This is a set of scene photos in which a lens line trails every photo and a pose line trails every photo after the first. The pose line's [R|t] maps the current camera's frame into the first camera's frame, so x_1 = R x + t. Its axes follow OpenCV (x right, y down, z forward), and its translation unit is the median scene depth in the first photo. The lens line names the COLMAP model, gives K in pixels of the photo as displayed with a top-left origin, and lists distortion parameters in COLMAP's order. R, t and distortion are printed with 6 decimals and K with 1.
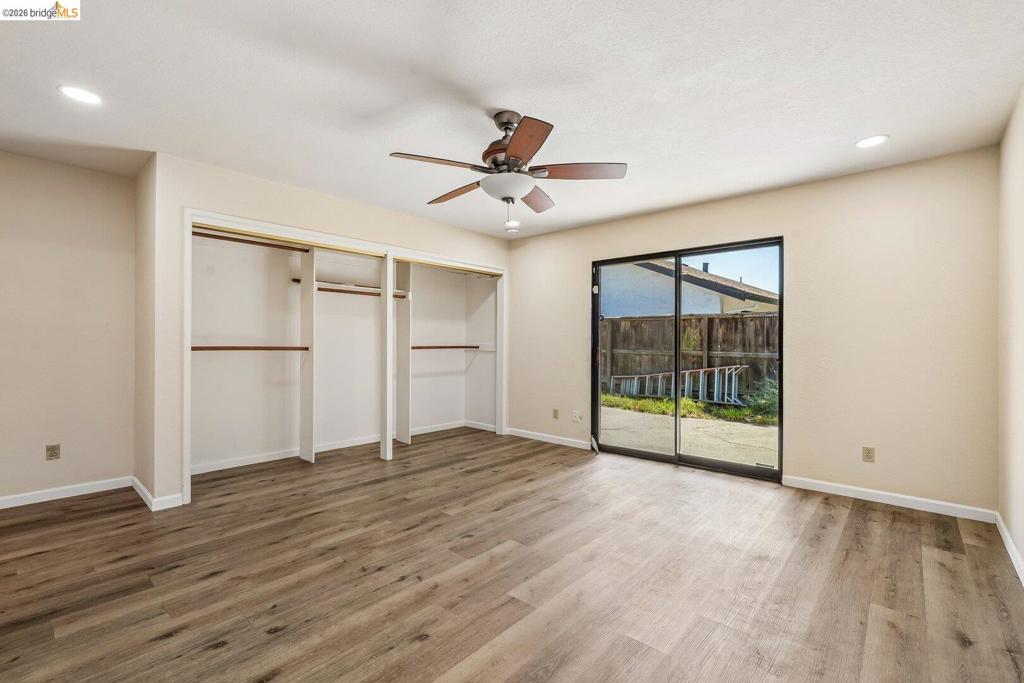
lens RADIAL K [[451.7, 0, 513.4], [0, 451.7, 338.7], [0, 0, 1]] dist [-0.011061, 0.005877]
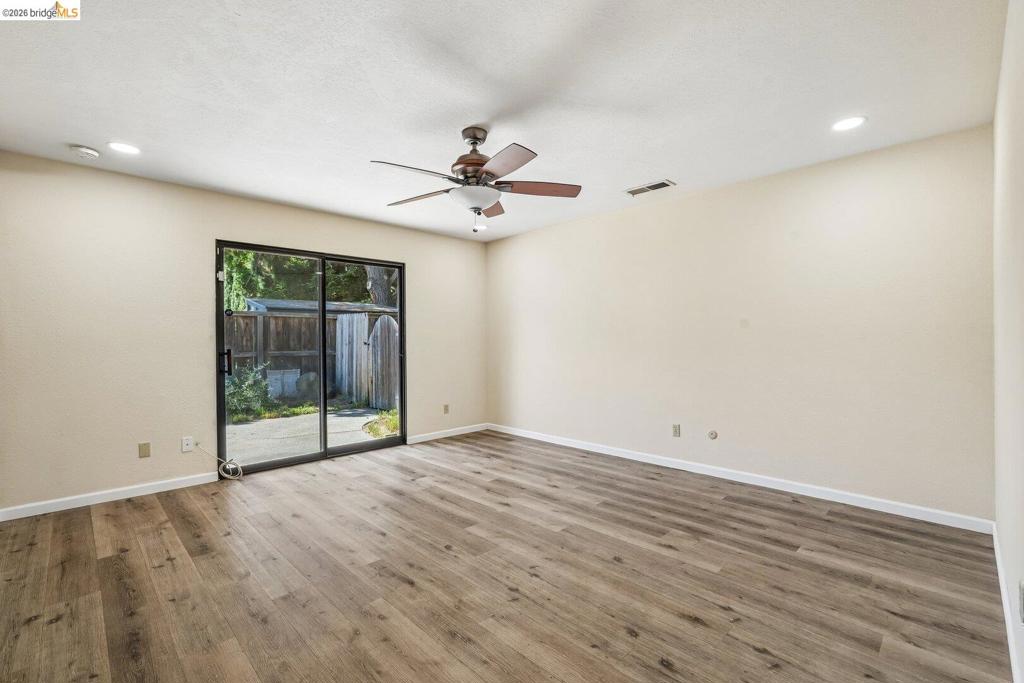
lens RADIAL K [[451.7, 0, 513.4], [0, 451.7, 338.7], [0, 0, 1]] dist [-0.011061, 0.005877]
pose [[0.065550, 0.000188, 0.997849, -1.005857], [-0.000867, 1.000000, -0.000131, 0.002573], [-0.997849, -0.000856, 0.065550, 0.785128]]
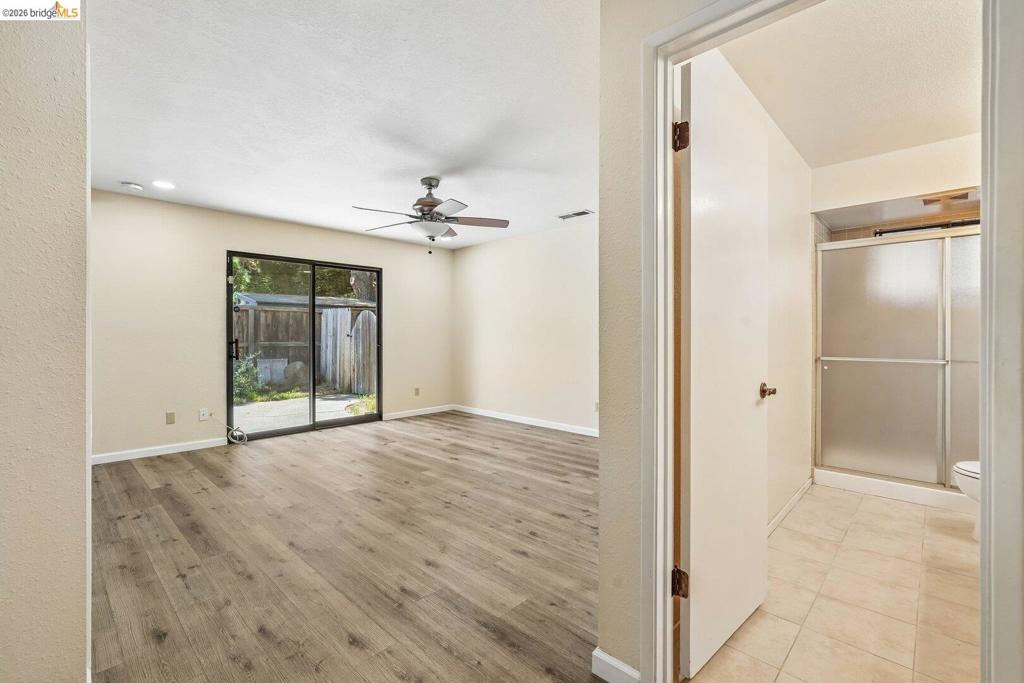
lens RADIAL K [[451.3, 0, 510.2], [0, 451.3, 333.6], [0, 0, 1]] dist [-0.001454, 0.000120]
pose [[0.038496, -0.001787, 0.999257, -1.362258], [-0.009810, 0.999950, 0.002166, 0.001390], [-0.999211, -0.009886, 0.038476, 0.640269]]
